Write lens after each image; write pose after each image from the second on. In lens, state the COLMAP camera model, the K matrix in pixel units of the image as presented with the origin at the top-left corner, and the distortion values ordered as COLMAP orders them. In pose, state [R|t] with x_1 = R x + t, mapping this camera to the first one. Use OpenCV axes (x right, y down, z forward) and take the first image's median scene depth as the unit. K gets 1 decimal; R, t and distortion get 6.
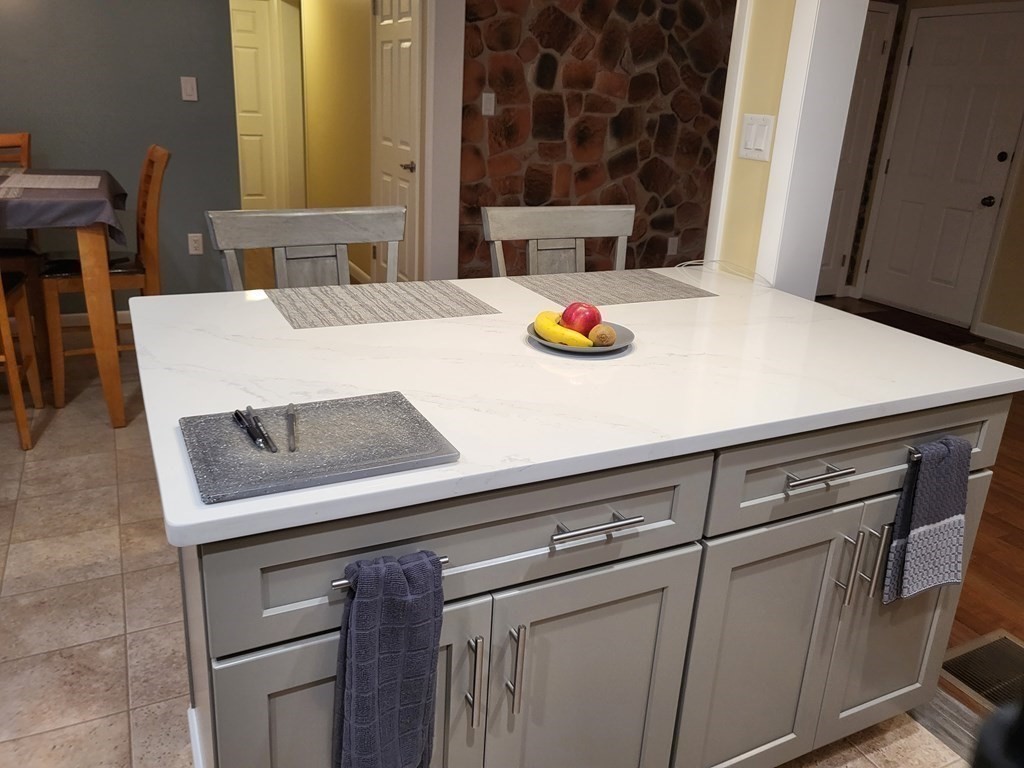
lens RADIAL K [[787.4, 0, 519.4], [0, 787.4, 349.3], [0, 0, 1]] dist [-0.022095, 0.035023]
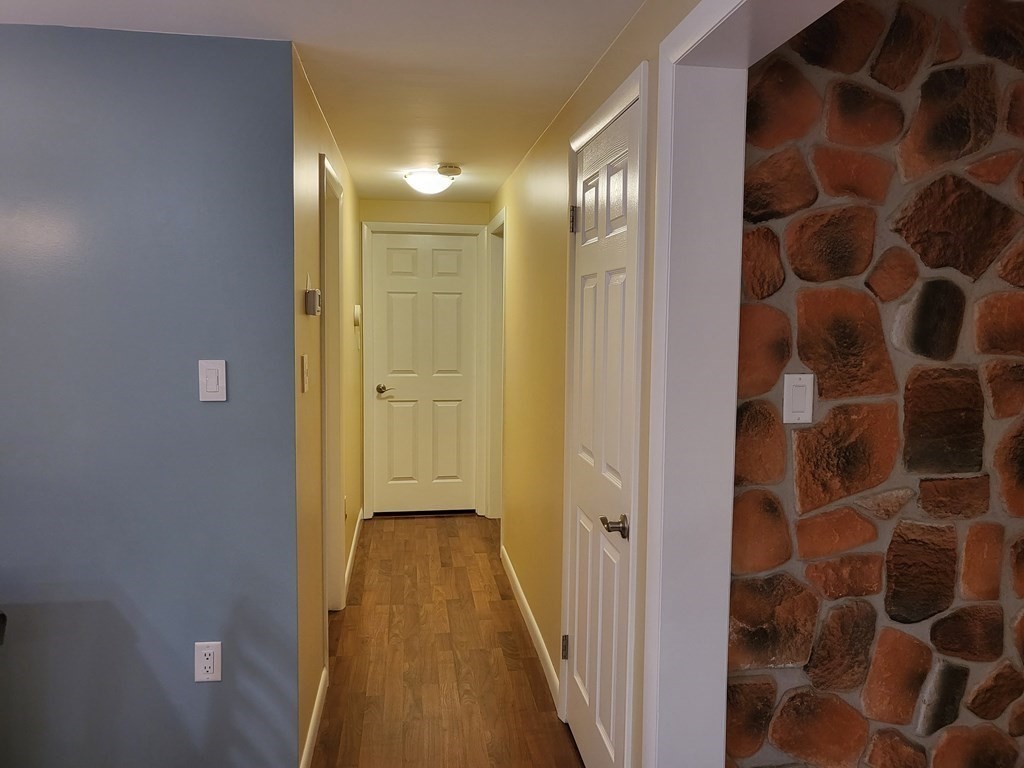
lens RADIAL K [[787.4, 0, 509.4], [0, 787.4, 382.9], [0, 0, 1]] dist [-0.022095, 0.035023]
pose [[0.941254, -0.016118, -0.337313, -0.042261], [-0.063818, 0.972372, -0.224544, -0.208654], [0.331613, 0.232880, 0.914221, 0.538598]]
